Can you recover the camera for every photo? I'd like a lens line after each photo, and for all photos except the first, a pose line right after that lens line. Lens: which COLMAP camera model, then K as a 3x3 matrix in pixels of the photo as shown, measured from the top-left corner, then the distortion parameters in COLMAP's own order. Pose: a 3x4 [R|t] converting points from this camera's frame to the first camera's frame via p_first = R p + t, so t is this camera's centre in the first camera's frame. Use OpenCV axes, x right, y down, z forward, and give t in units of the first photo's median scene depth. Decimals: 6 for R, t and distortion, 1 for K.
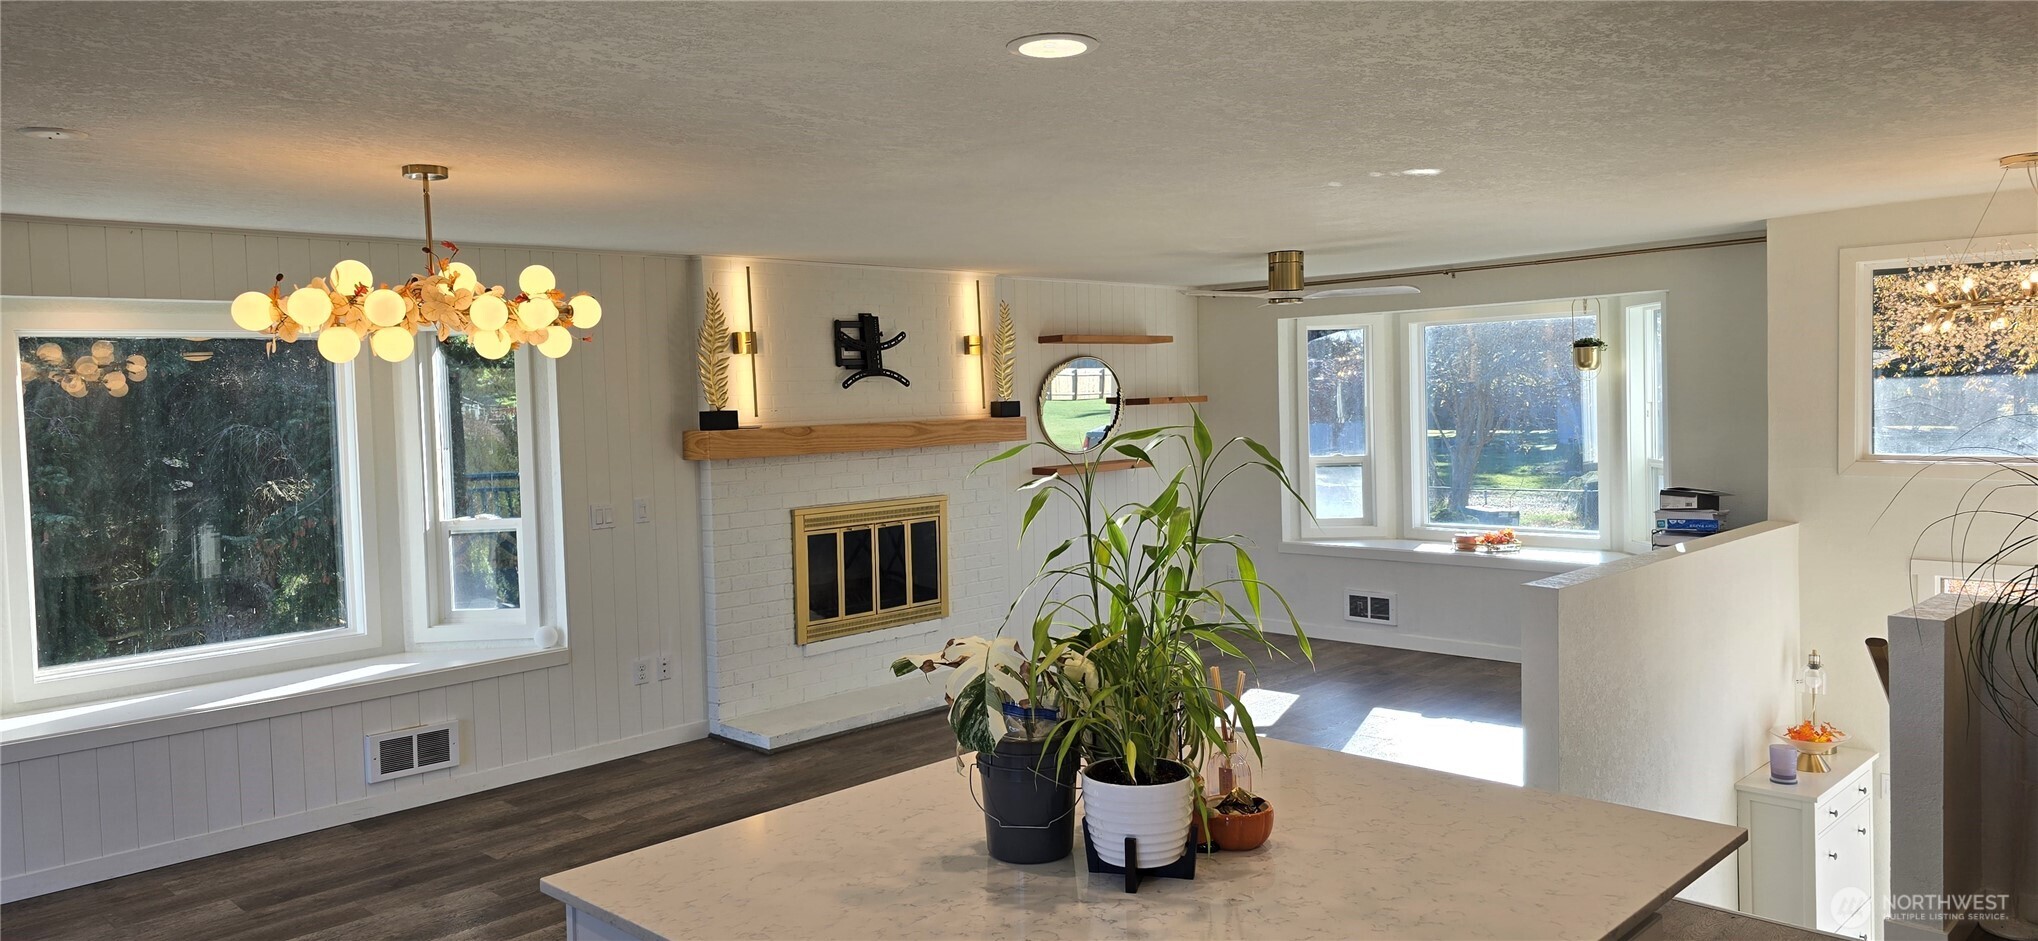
lens RADIAL K [[1353.7, 0, 1002.8], [0, 1353.7, 467.3], [0, 0, 1]] dist [0.062317, -0.036894]
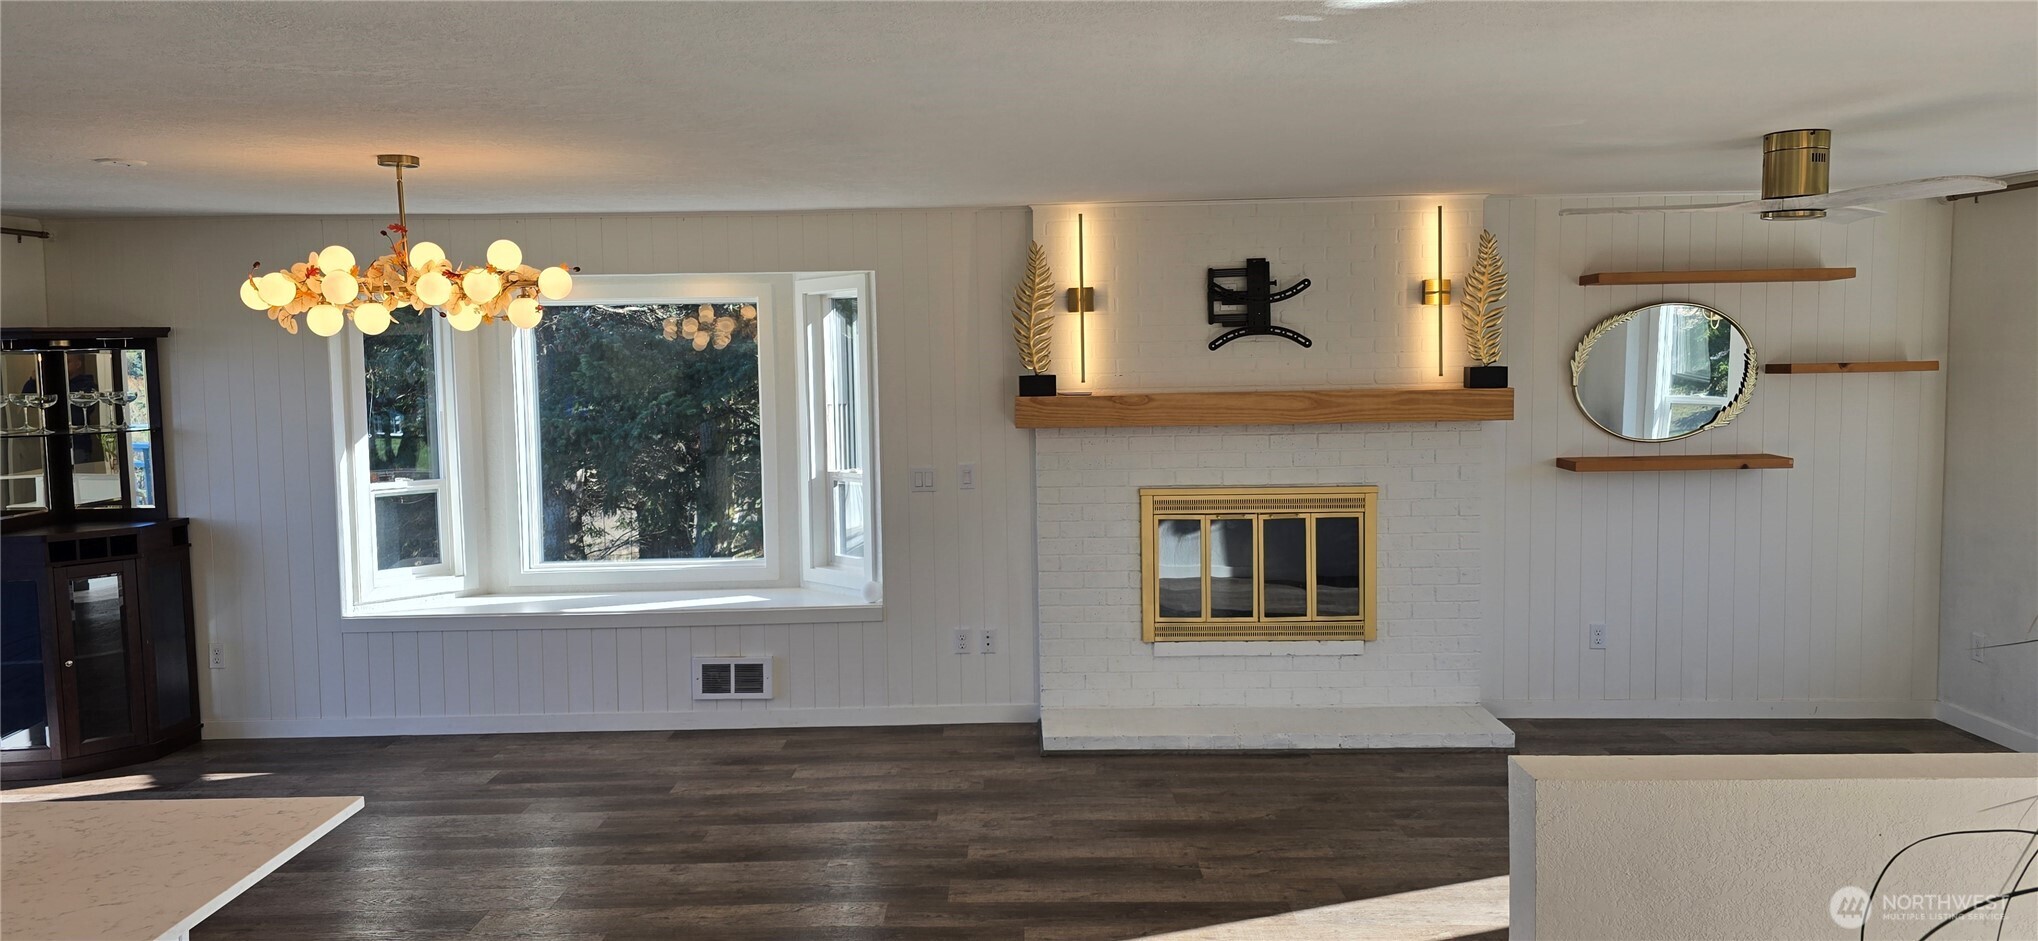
lens RADIAL K [[1353.7, 0, 1006.7], [0, 1353.7, 475.3], [0, 0, 1]] dist [0.062317, -0.036894]
pose [[0.704182, 0.079502, -0.705554, 0.415116], [-0.042297, 0.996644, 0.070087, -0.036180], [0.708758, -0.019511, 0.705181, 0.330888]]
